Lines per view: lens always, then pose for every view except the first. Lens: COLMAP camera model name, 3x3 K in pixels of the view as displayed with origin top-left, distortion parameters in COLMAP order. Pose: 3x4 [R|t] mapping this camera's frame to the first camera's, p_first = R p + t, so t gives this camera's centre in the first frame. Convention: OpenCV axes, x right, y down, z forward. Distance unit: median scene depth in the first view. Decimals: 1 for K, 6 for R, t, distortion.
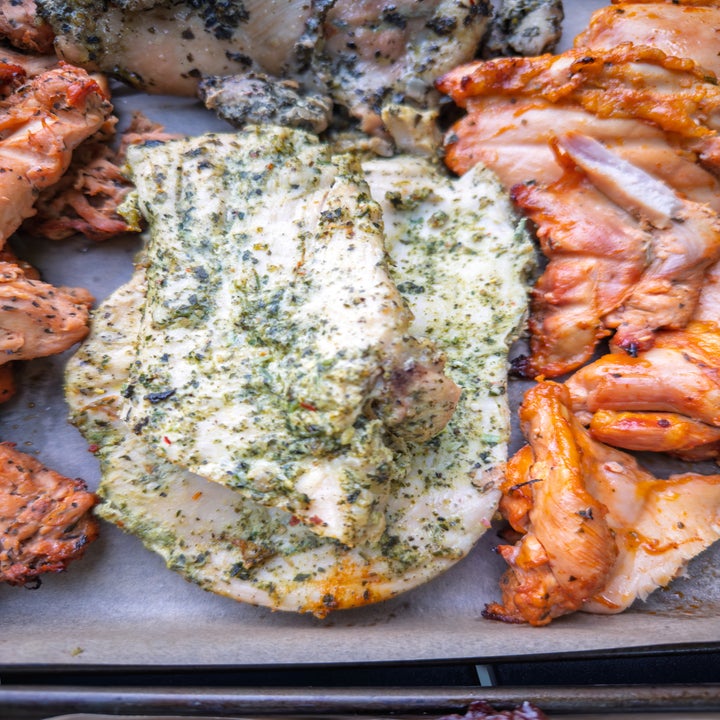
lens RADIAL K [[561.6, 0, 360.0], [0, 561.6, 360.0], [0, 0, 1]] dist [0.056485, -0.094615]
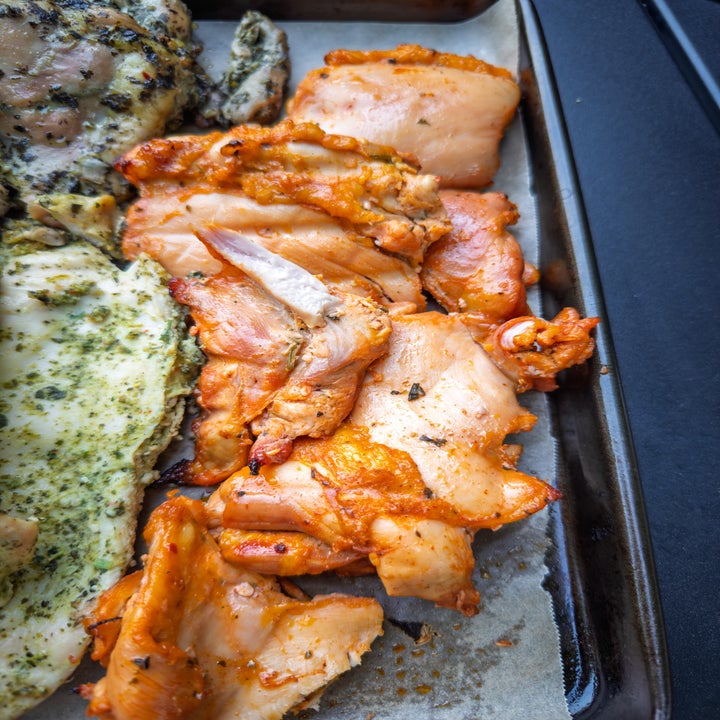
lens RADIAL K [[569.7, 0, 358.6], [0, 569.7, 375.1], [0, 0, 1]] dist [0.035478, -0.085912]
pose [[0.999533, -0.015456, -0.026349, 0.618928], [0.015961, 0.999691, 0.019071, -0.166817], [0.026046, -0.019482, 0.999471, 0.064827]]
